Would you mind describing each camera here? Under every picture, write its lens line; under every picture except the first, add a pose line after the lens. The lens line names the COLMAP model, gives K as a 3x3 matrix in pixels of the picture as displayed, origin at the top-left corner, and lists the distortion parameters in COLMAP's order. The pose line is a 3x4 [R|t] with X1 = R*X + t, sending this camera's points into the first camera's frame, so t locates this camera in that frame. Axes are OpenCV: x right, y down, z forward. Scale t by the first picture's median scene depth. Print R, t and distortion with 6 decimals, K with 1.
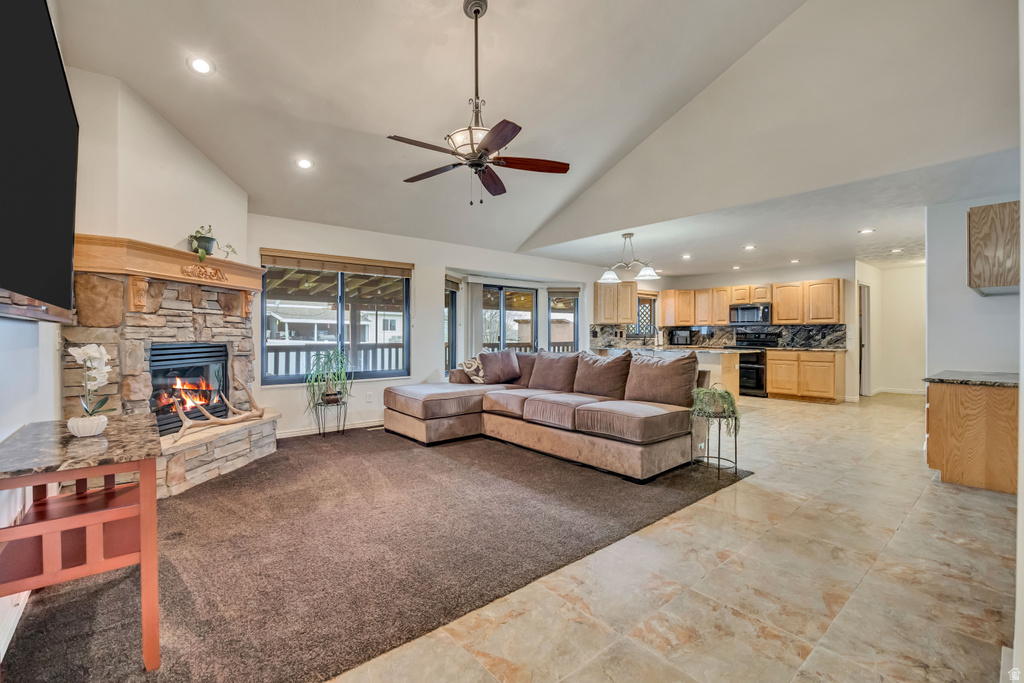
lens RADIAL K [[445.6, 0, 509.6], [0, 445.6, 338.9], [0, 0, 1]] dist [-0.011784, -0.000979]
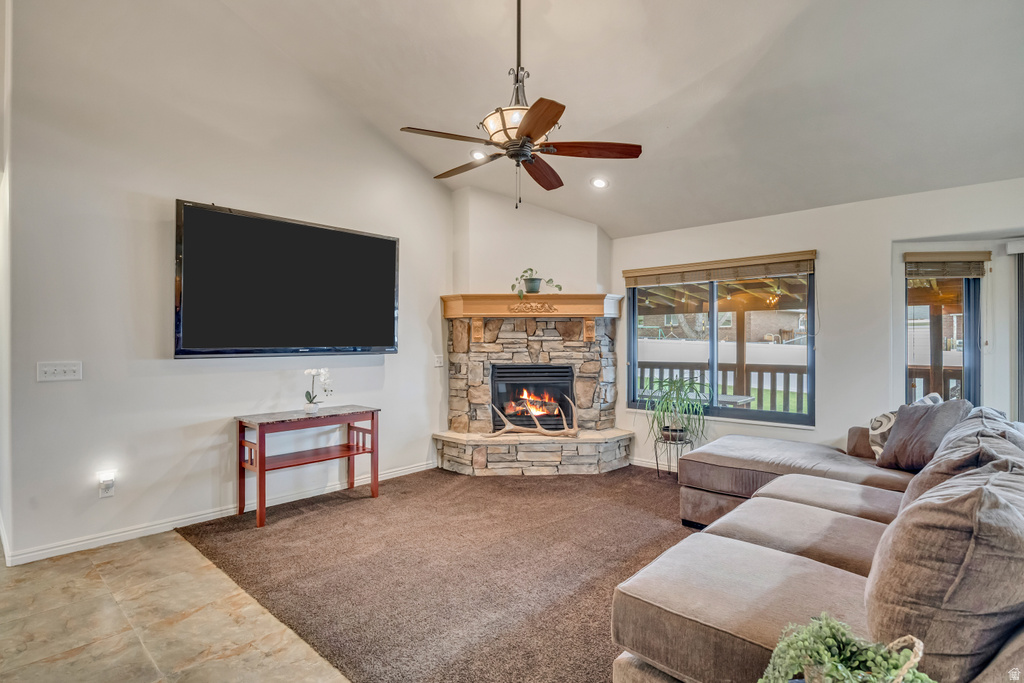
lens RADIAL K [[513.7, 0, 510.1], [0, 513.7, 338.7], [0, 0, 1]] dist [-0.013125, 0.000286]
pose [[0.132465, -0.001920, -0.991186, 0.703206], [-0.008637, 0.999958, -0.003092, -0.057689], [0.991150, 0.008970, 0.132442, 0.743862]]
